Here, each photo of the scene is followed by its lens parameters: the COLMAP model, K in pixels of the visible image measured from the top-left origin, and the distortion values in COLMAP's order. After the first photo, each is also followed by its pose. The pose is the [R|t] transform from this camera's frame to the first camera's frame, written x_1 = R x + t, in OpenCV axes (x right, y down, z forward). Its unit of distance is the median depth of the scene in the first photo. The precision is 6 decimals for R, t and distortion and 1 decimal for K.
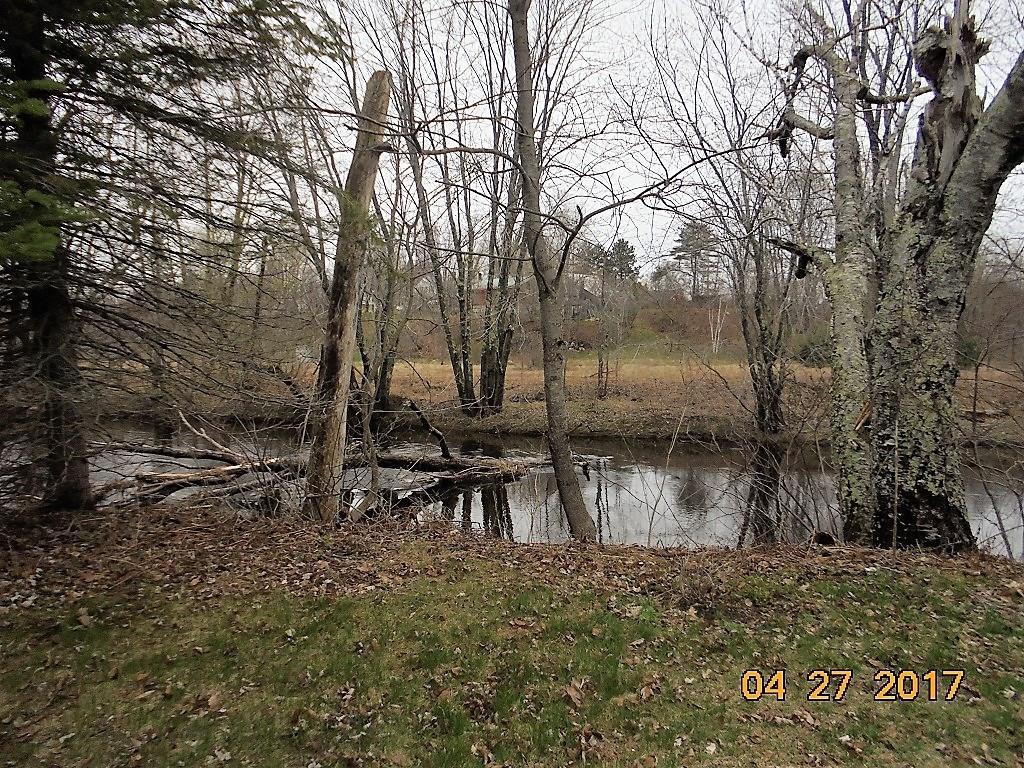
lens RADIAL K [[778.9, 0, 512.1], [0, 778.9, 375.4], [0, 0, 1]] dist [-0.049262, 0.001346]
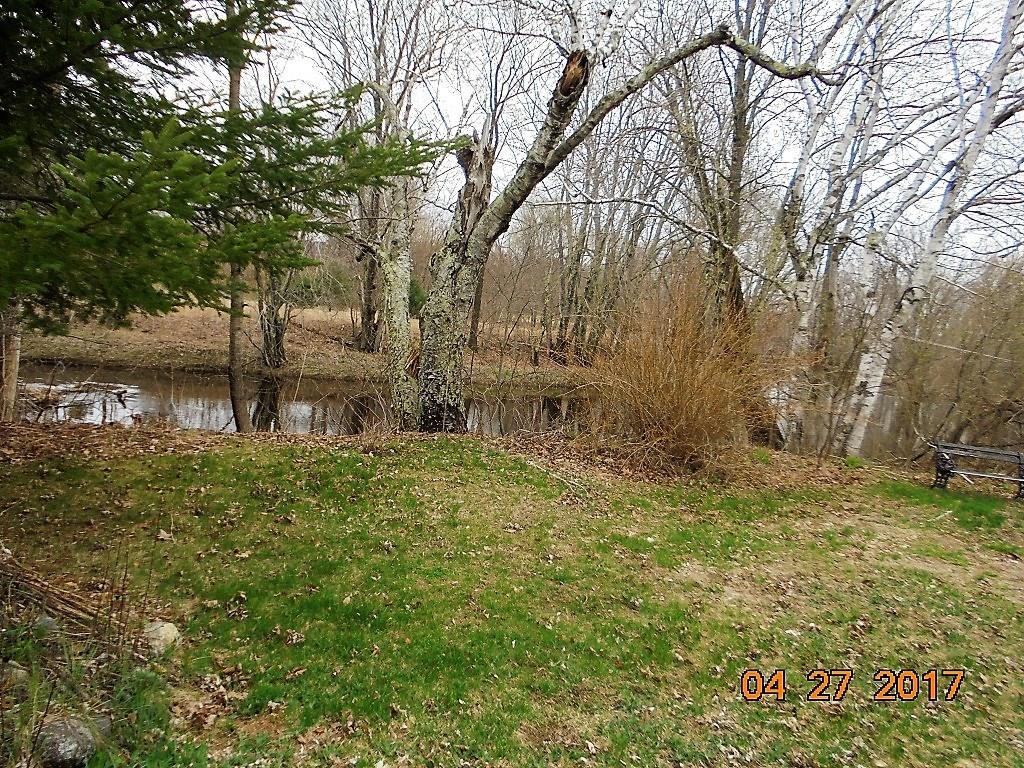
lens RADIAL K [[778.9, 0, 511.7], [0, 778.9, 385.2], [0, 0, 1]] dist [-0.049262, 0.001346]
pose [[0.788226, 0.015122, 0.615200, -0.472052], [-0.074986, 0.994609, 0.071628, -0.036431], [-0.610800, -0.102590, 0.785110, -0.533240]]
